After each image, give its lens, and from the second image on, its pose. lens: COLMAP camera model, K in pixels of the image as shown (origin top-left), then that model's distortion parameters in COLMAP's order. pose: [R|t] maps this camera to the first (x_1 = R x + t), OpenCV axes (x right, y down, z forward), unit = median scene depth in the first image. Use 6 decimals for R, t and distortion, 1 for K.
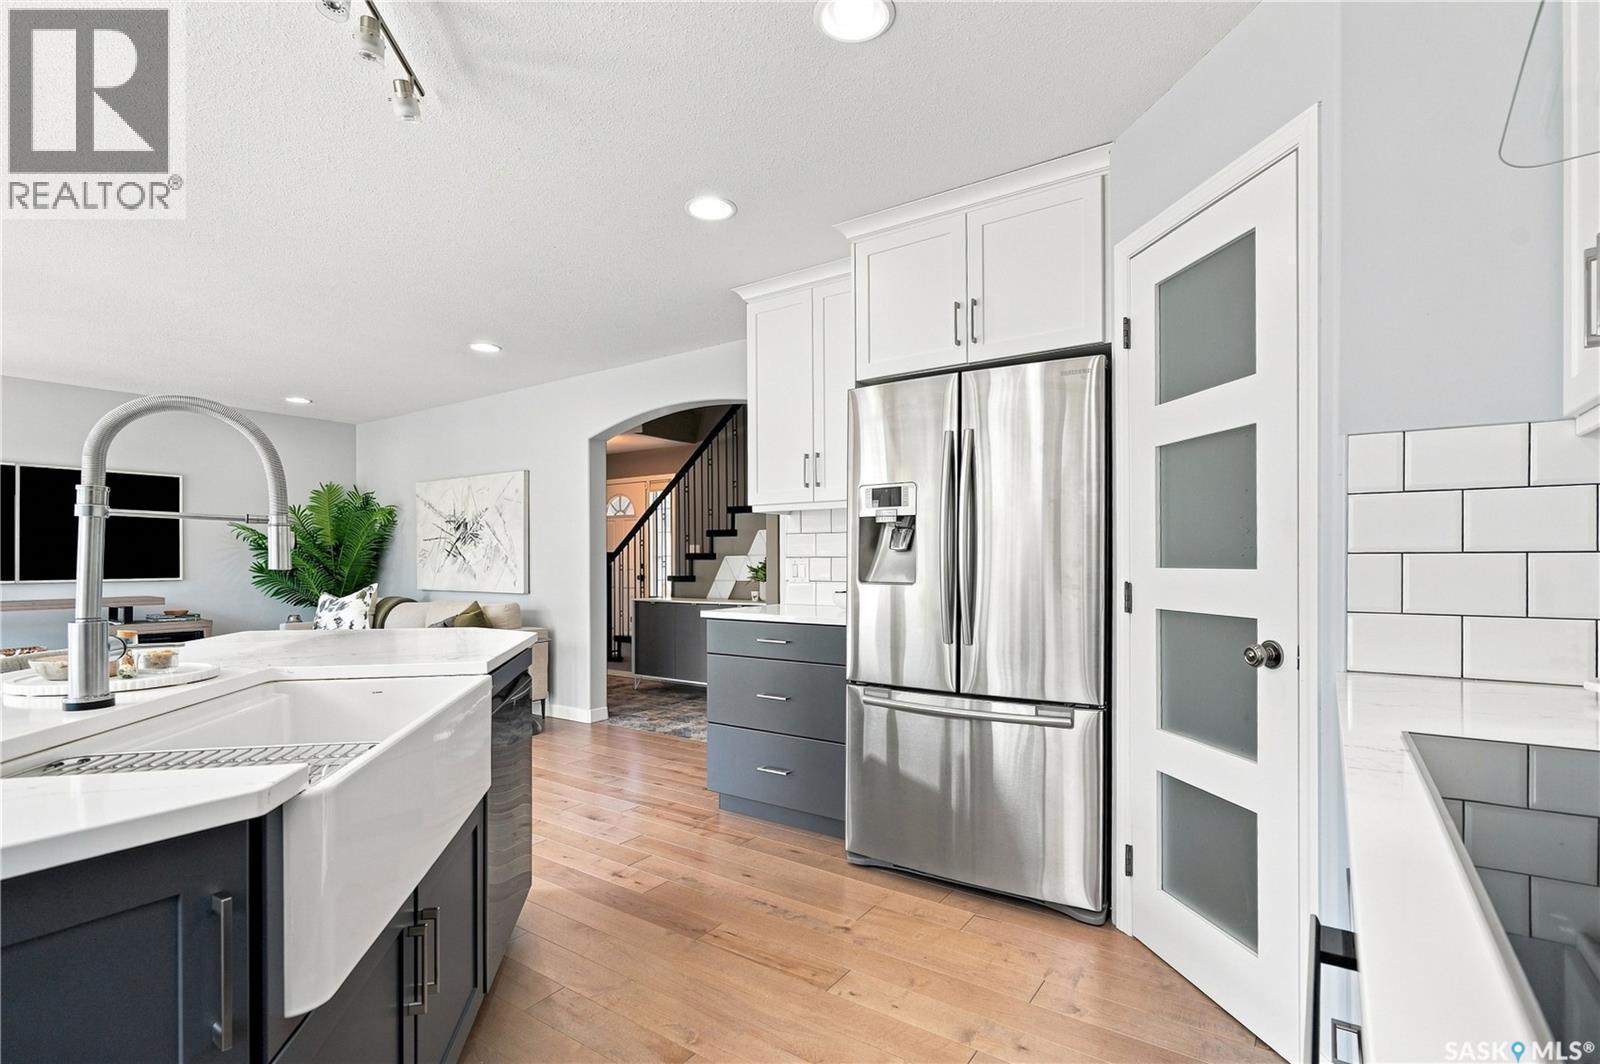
lens RADIAL K [[745.1, 0, 800.2], [0, 745.1, 562.3], [0, 0, 1]] dist [-0.002610, 0.000152]
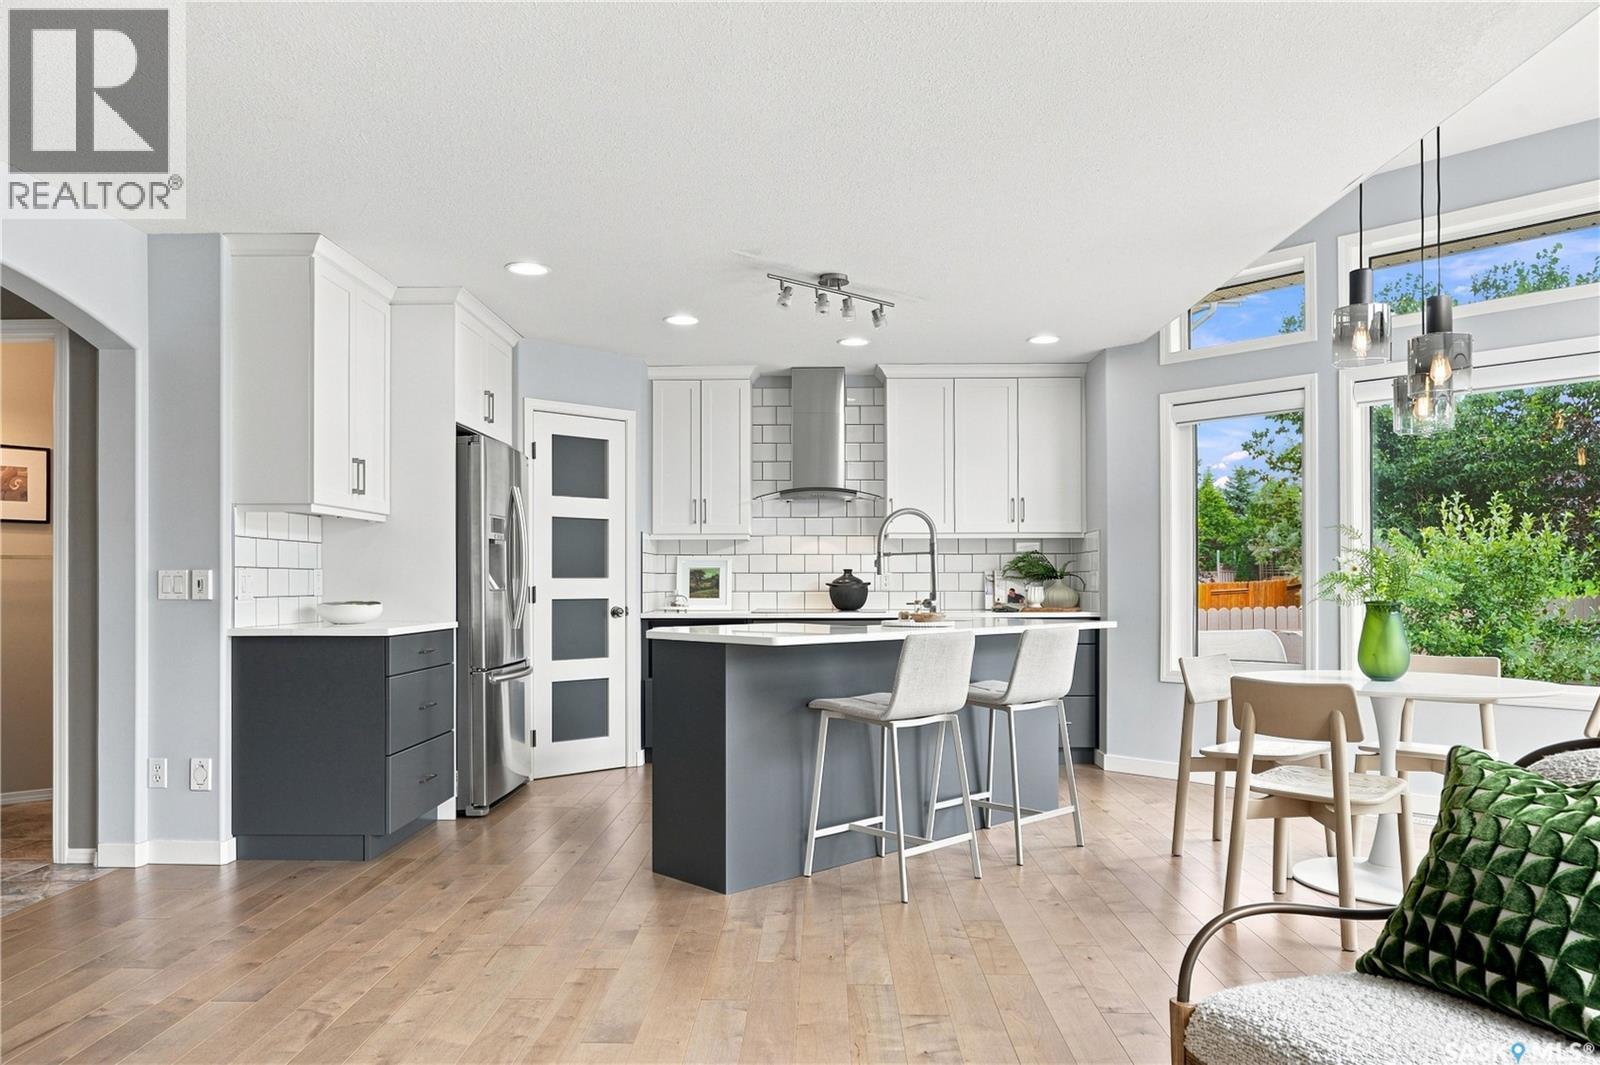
lens RADIAL K [[1160.5, 0, 798.5], [0, 1160.5, 574.9], [0, 0, 1]] dist [-0.002389, 0.000628]
pose [[-0.560341, 0.008302, 0.828220, -1.943364], [0.004004, 0.999965, -0.007315, 0.018755], [-0.828252, -0.000783, -0.560355, 1.751973]]
